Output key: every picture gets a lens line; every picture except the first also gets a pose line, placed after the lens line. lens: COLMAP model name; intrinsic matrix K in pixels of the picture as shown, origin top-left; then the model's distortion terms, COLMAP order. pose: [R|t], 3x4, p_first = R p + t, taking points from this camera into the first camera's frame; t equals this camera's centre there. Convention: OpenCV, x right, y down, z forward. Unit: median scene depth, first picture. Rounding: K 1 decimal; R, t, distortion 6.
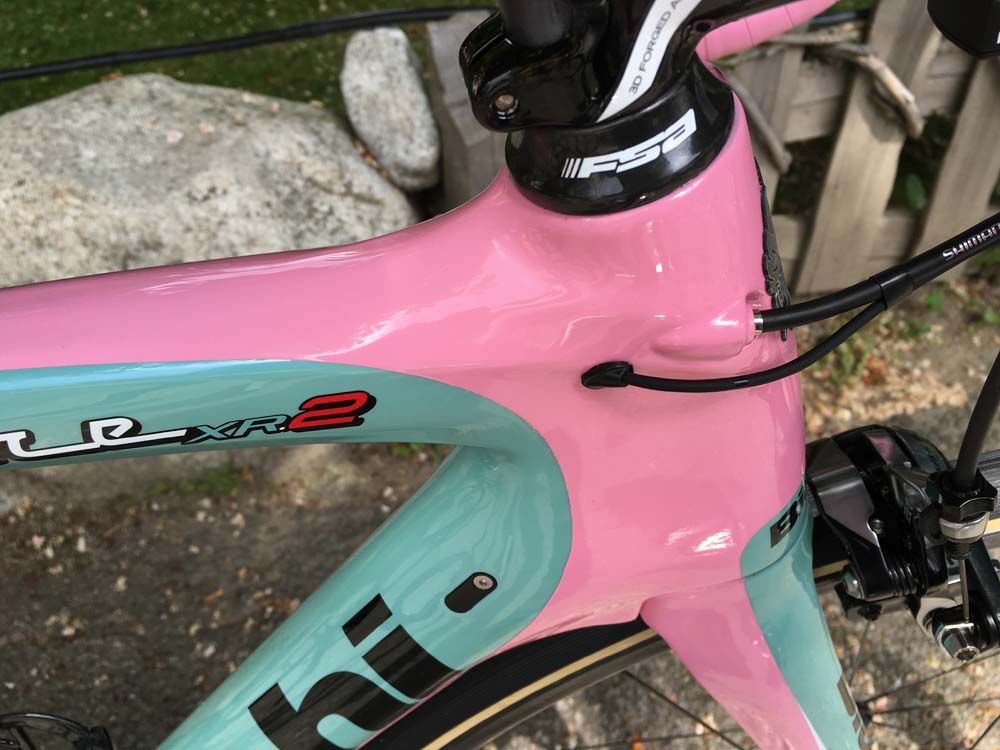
lens RADIAL K [[867.0, 0, 504.5], [0, 867.0, 375.1], [0, 0, 1]] dist [0.080999, -0.130347]
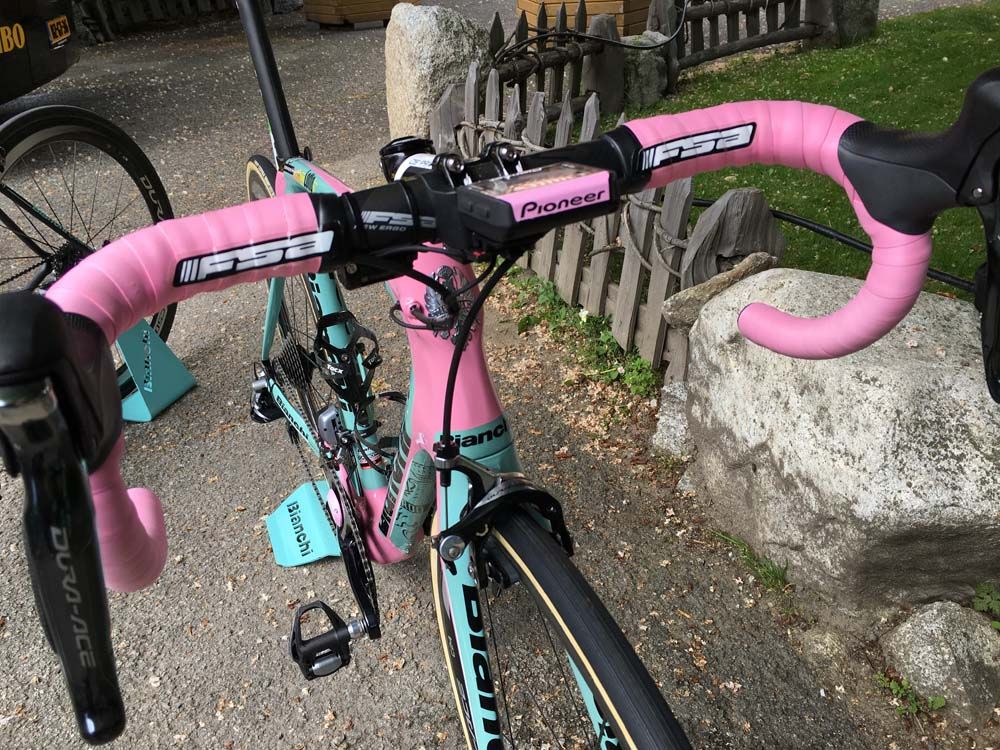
lens RADIAL K [[867.0, 0, 493.0], [0, 867.0, 371.2], [0, 0, 1]] dist [0.080999, -0.130347]
pose [[0.228644, 0.486909, -0.842996, 0.587283], [-0.645078, 0.724315, 0.243397, -0.164777], [0.729107, 0.488146, 0.479704, -0.028151]]
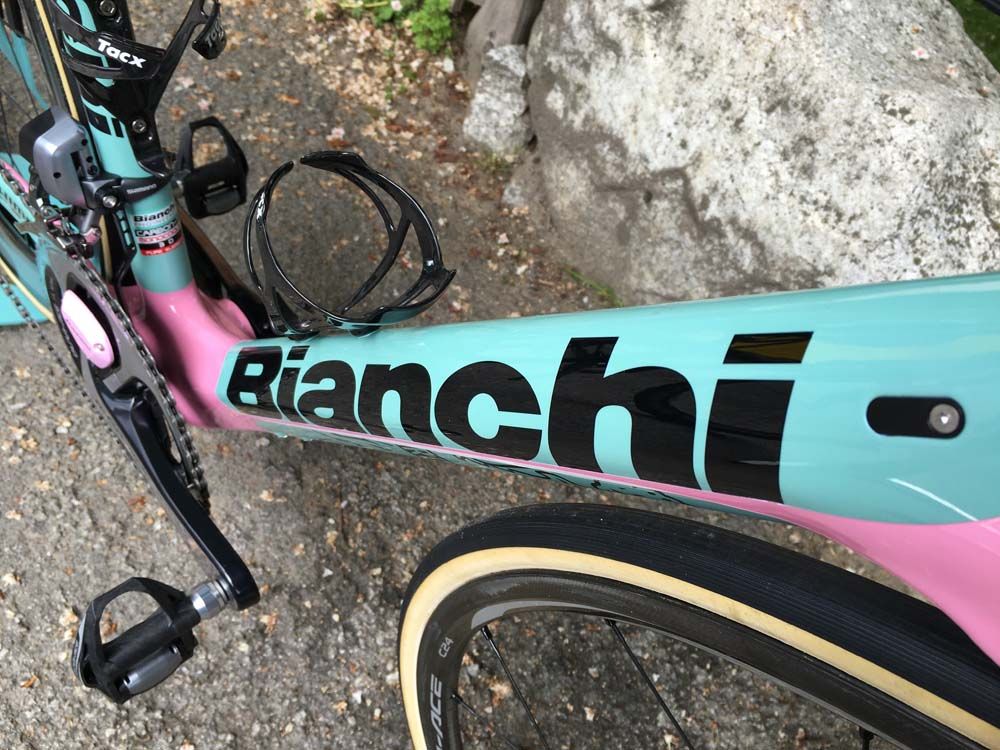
lens RADIAL K [[867.0, 0, 499.7], [0, 867.0, 375.7], [0, 0, 1]] dist [0.080999, -0.130347]
pose [[0.510164, 0.772253, -0.378626, 0.008272], [-0.768347, 0.607038, 0.202848, 0.089088], [0.386490, 0.187431, 0.903048, 0.063149]]
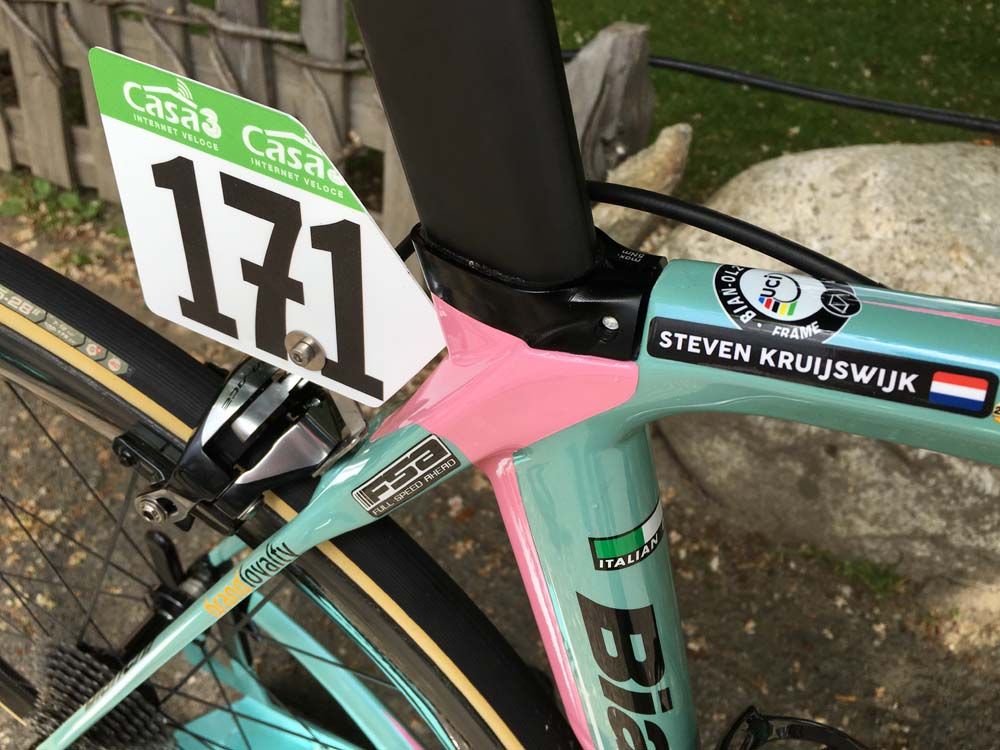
lens RADIAL K [[867.0, 0, 500.8], [0, 867.0, 375.3], [0, 0, 1]] dist [0.080999, -0.130347]
pose [[0.808318, 0.432227, -0.399753, -0.434210], [-0.458540, 0.888060, 0.033014, 0.097609], [0.369274, 0.156617, 0.916028, -0.008811]]
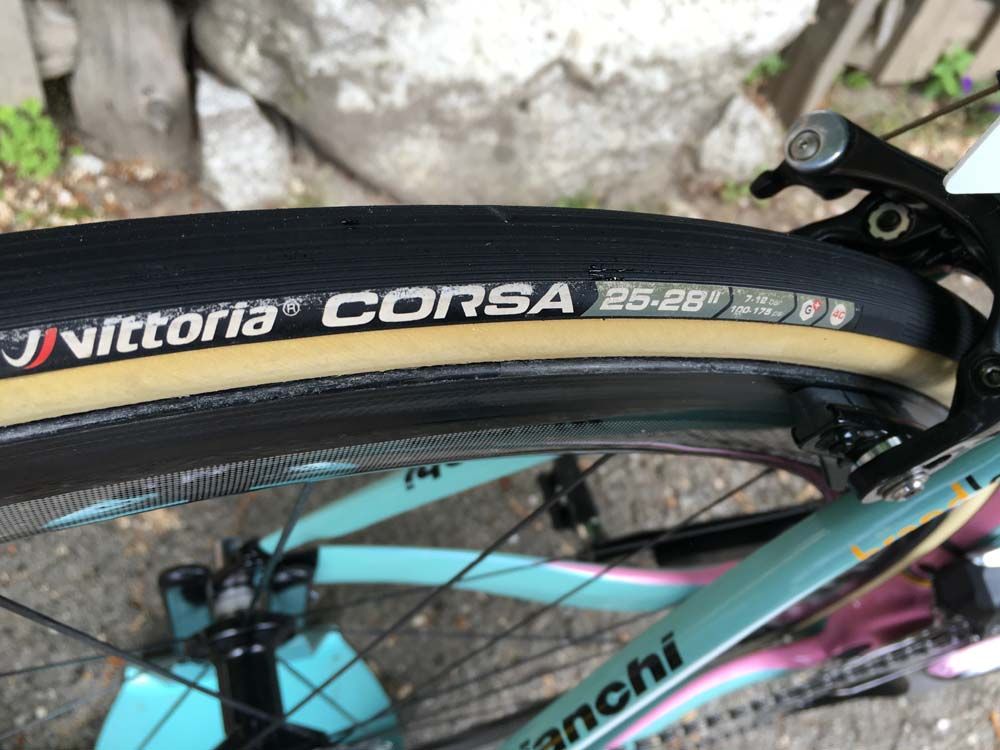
lens RADIAL K [[867.0, 0, 504.3], [0, 867.0, 376.8], [0, 0, 1]] dist [0.080999, -0.130347]
pose [[0.961986, 0.020136, 0.272354, -0.785101], [-0.072940, 0.979994, 0.185178, 0.153863], [-0.263177, -0.198004, 0.944210, 0.083606]]
